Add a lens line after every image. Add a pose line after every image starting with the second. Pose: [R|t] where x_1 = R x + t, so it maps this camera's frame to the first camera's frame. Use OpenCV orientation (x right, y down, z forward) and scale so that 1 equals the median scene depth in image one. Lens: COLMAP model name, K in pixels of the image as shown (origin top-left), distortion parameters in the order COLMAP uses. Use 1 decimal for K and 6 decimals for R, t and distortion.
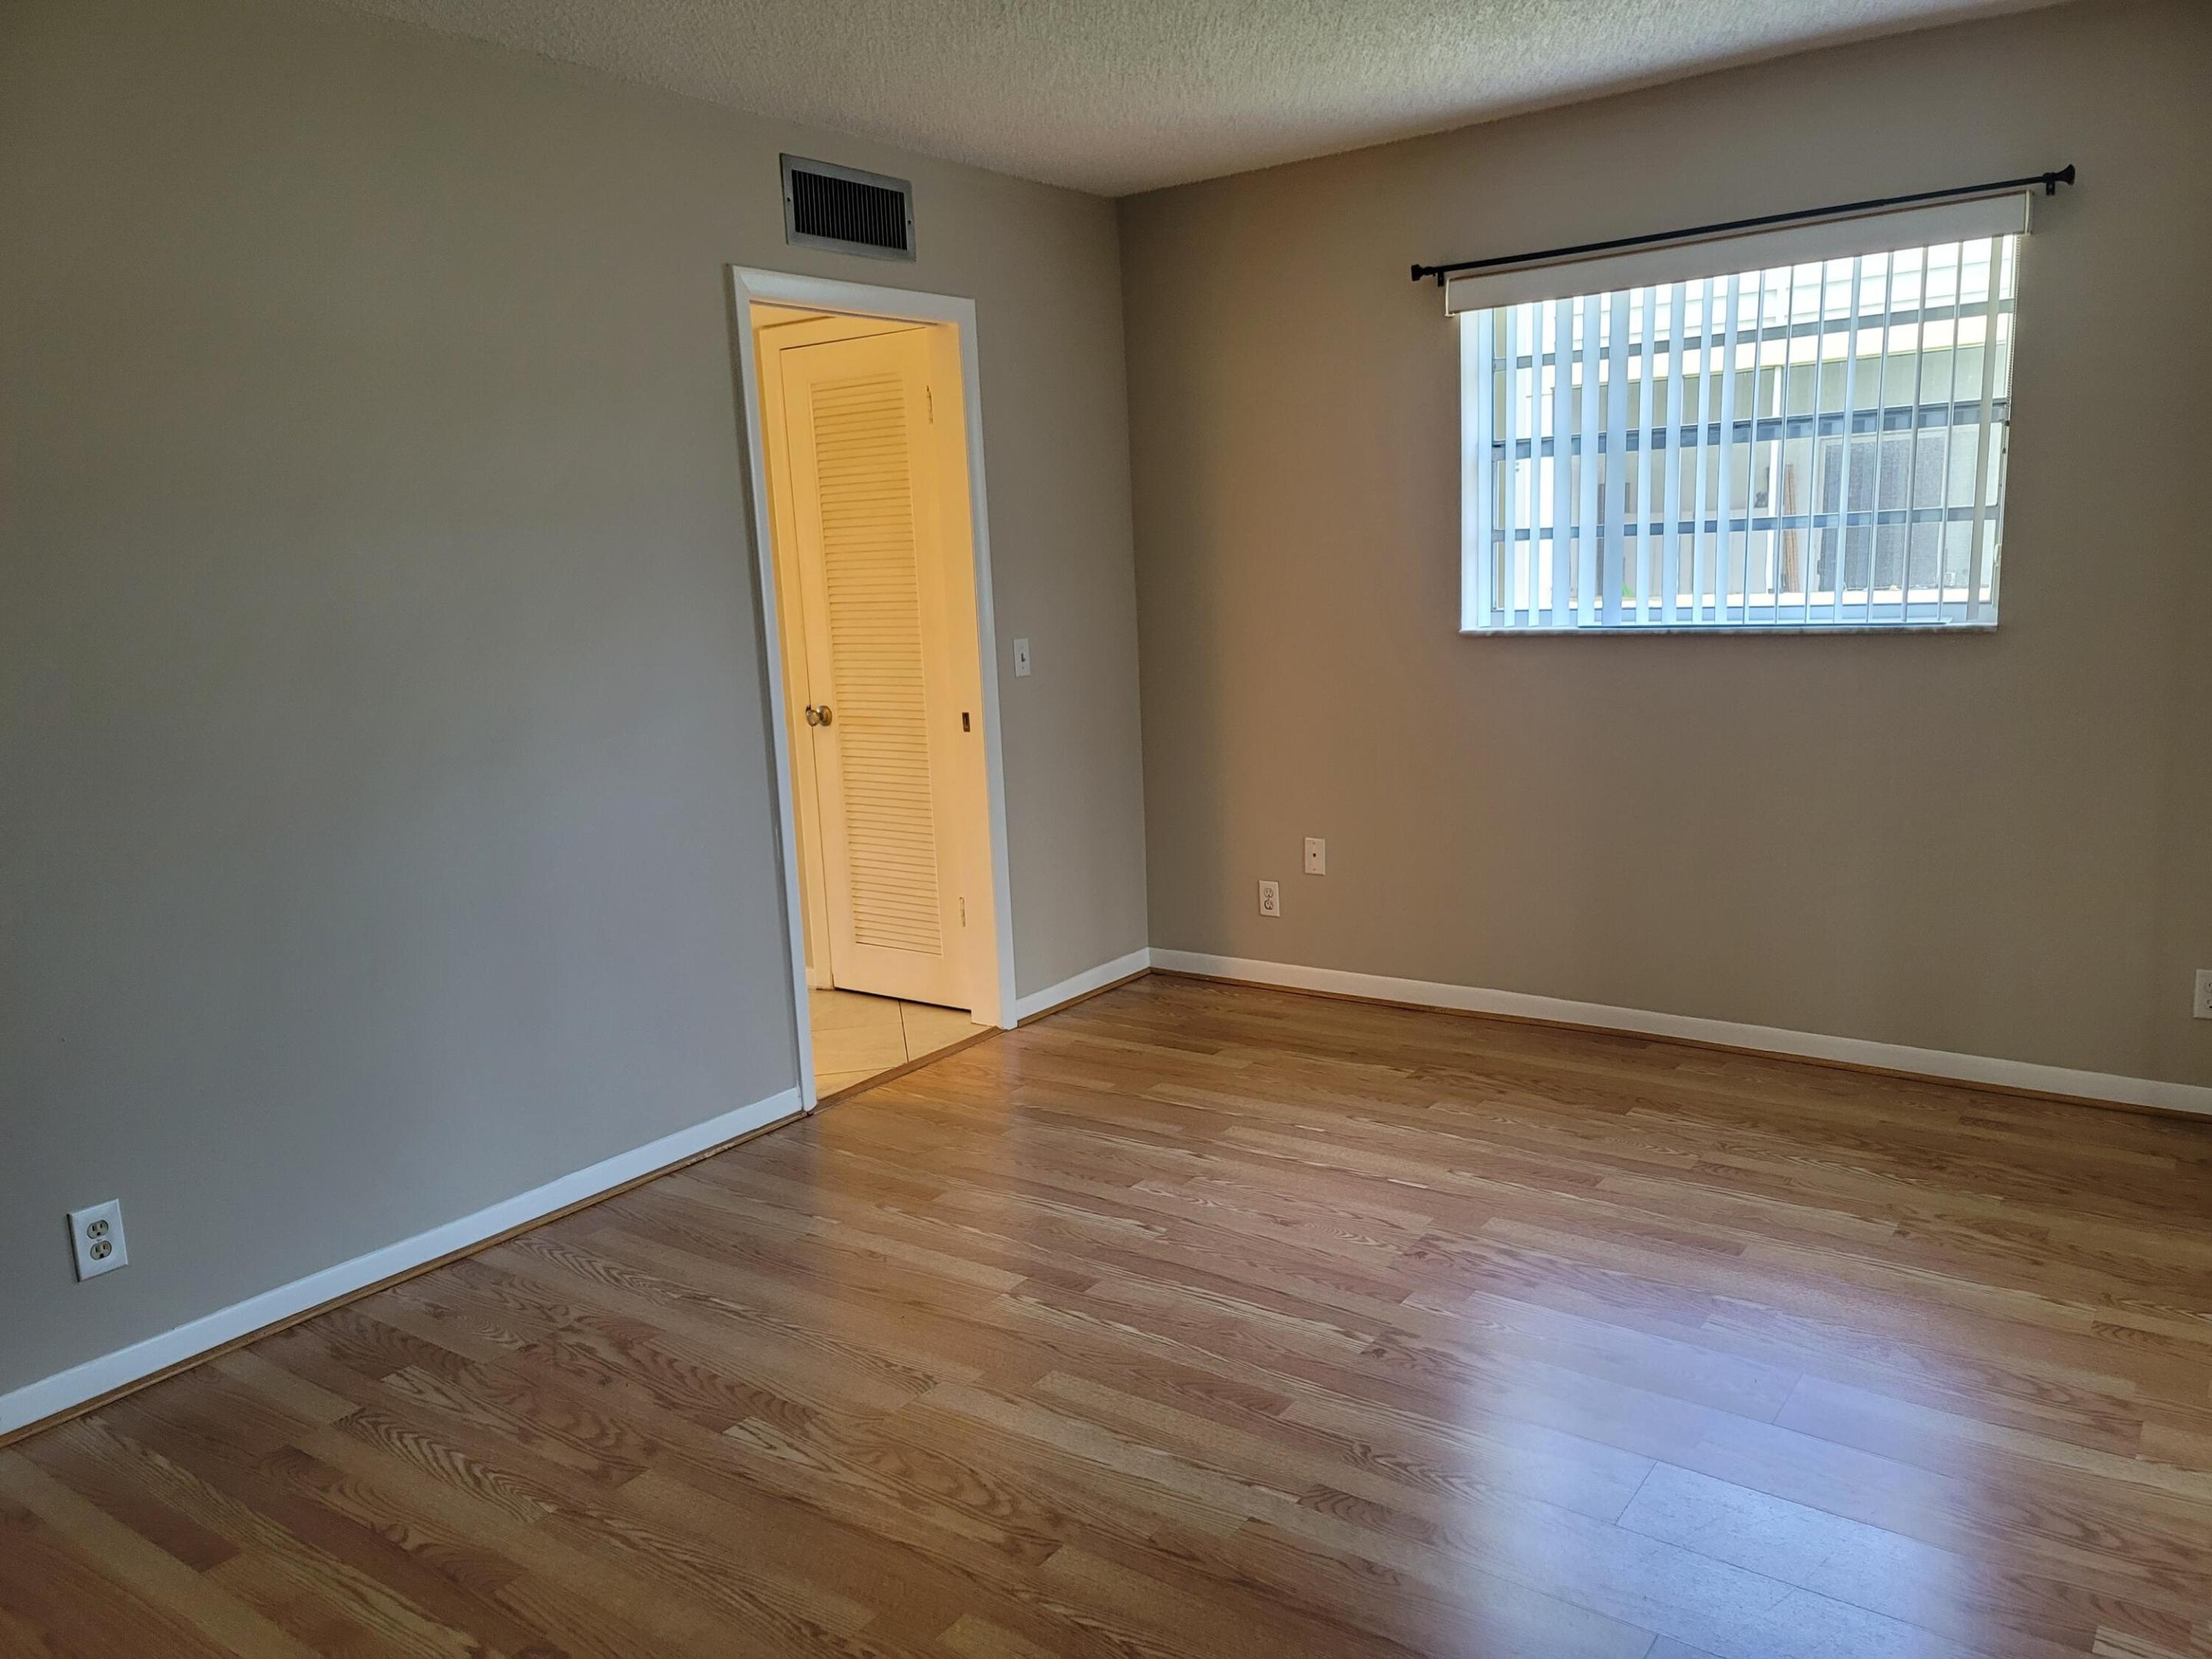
lens RADIAL K [[1621.5, 0, 1100.1], [0, 1621.5, 833.3], [0, 0, 1]] dist [0.062422, -0.052320]
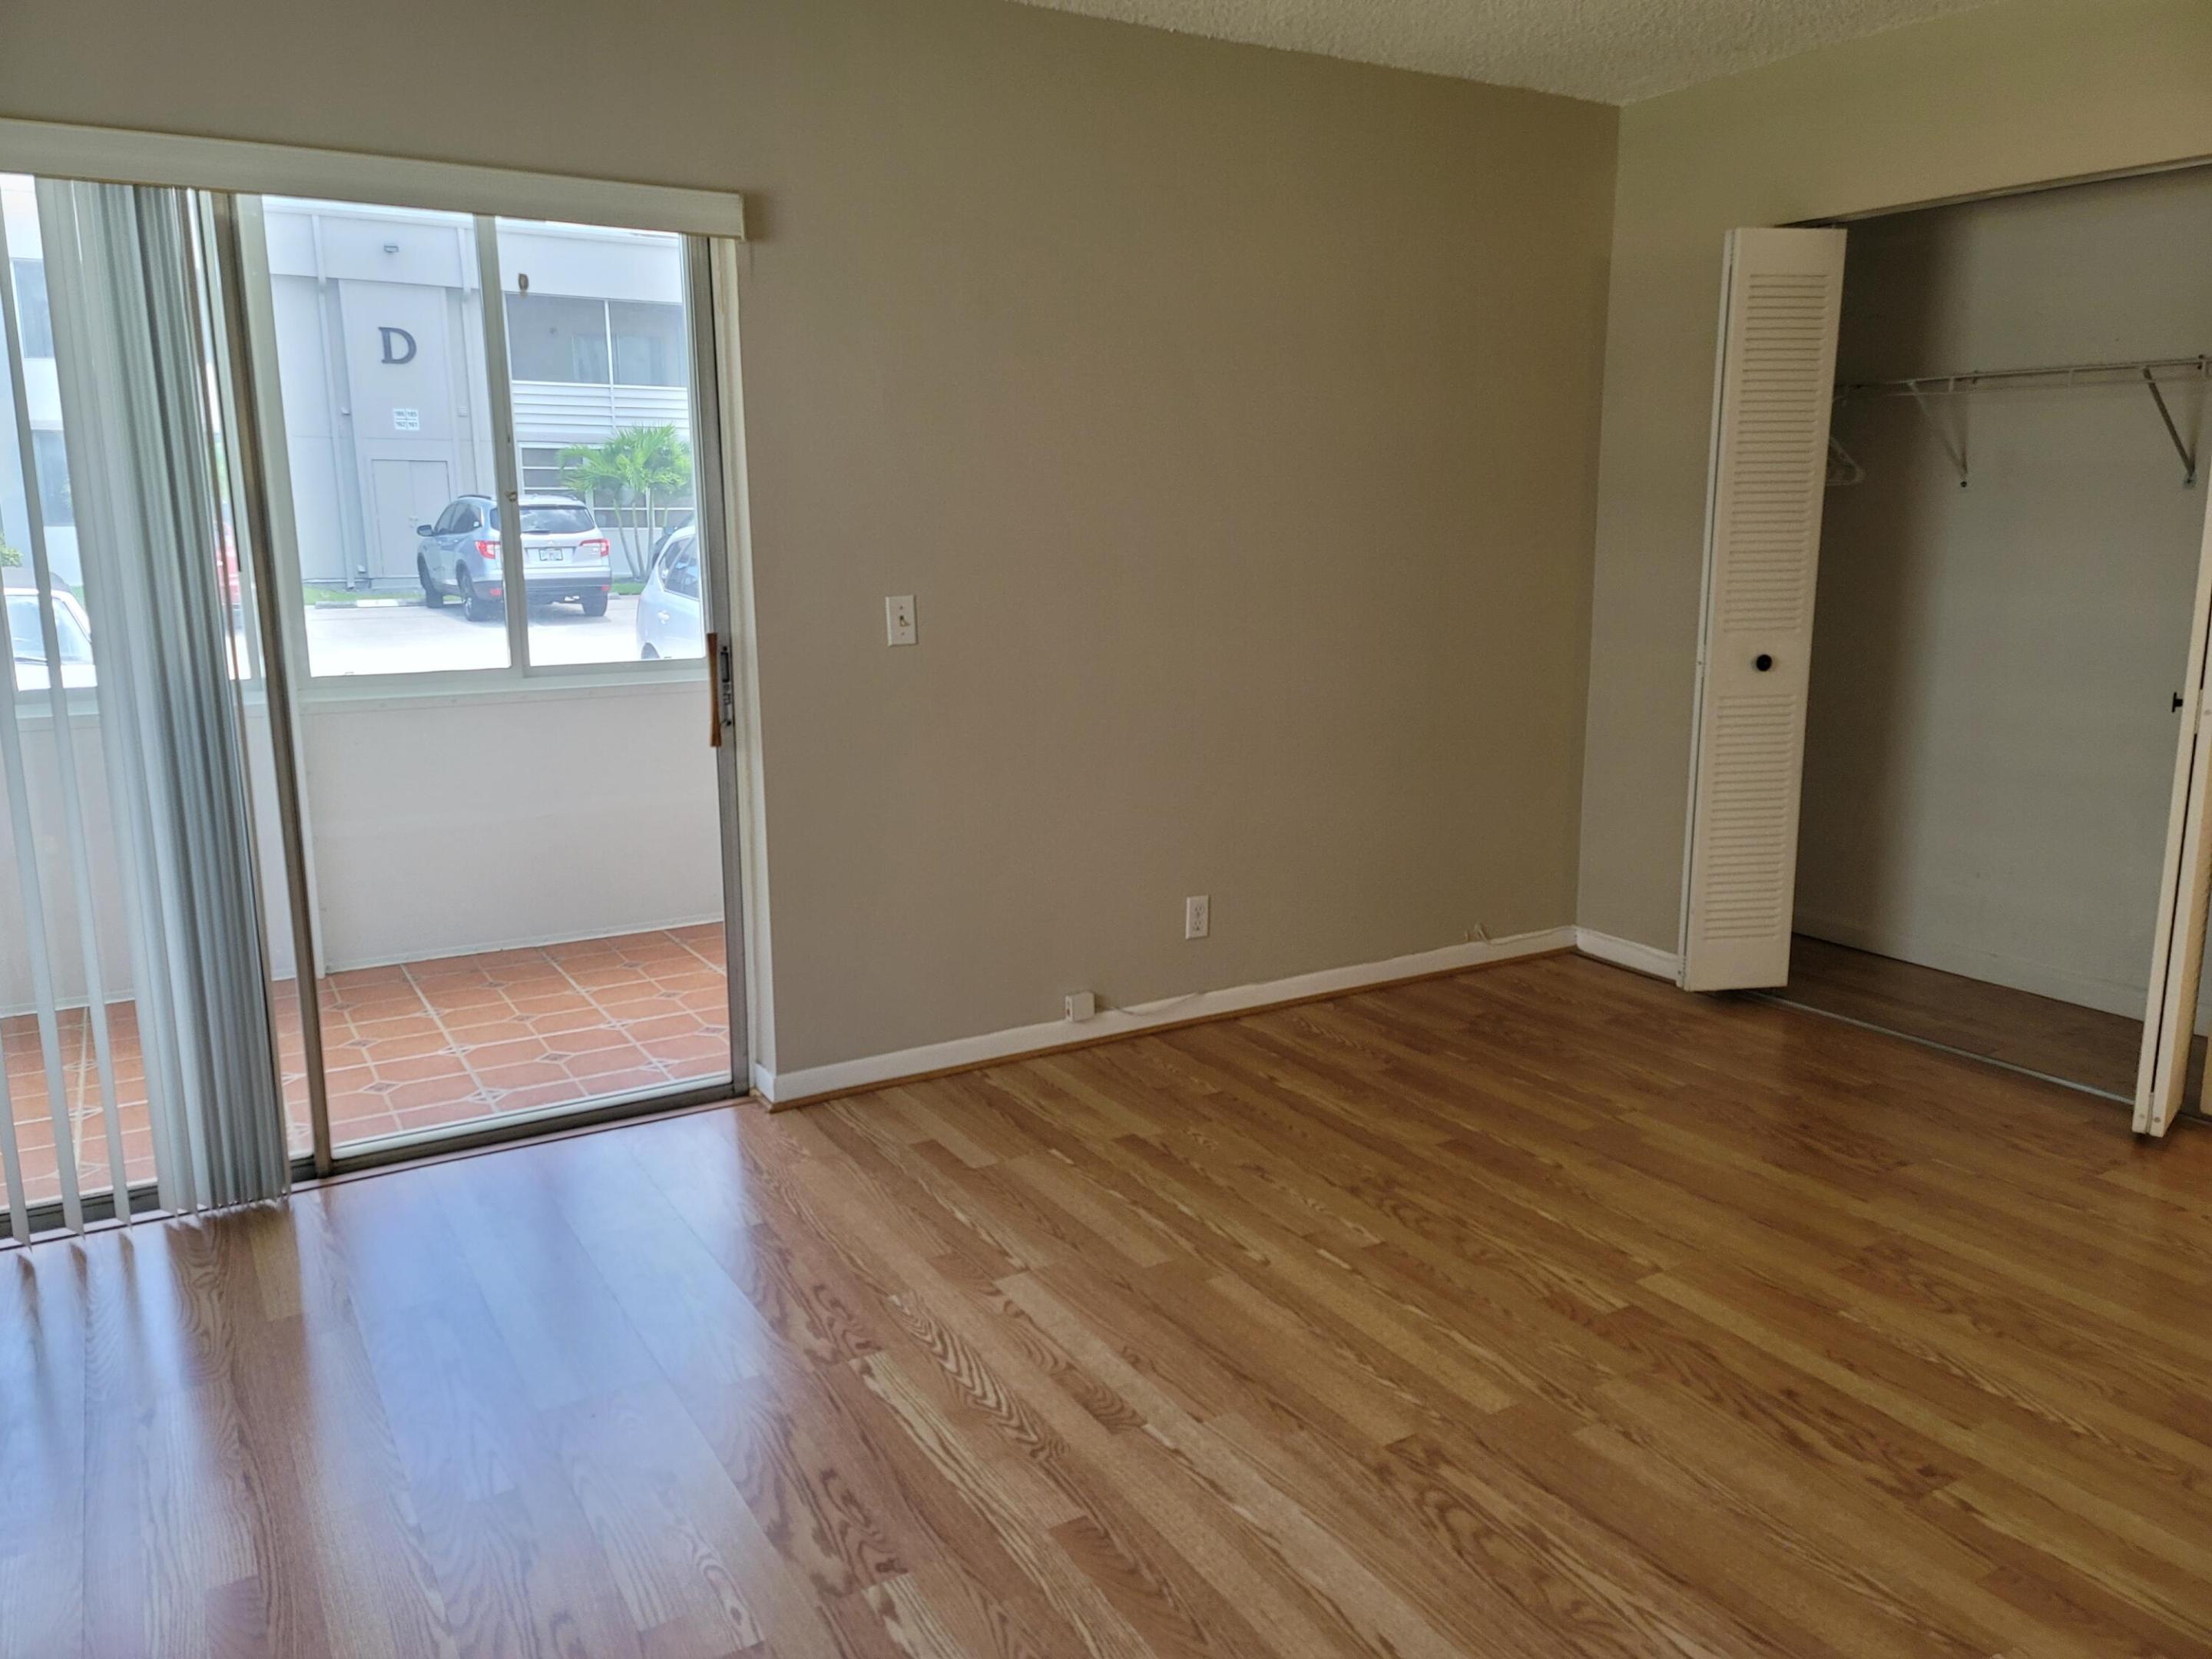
lens RADIAL K [[1621.5, 0, 1100.4], [0, 1621.5, 815.1], [0, 0, 1]] dist [0.062422, -0.052320]
pose [[-0.920543, -0.024631, 0.389865, -0.237807], [0.110831, 0.940533, 0.321113, -0.275186], [-0.374590, 0.338808, -0.863071, 1.736070]]
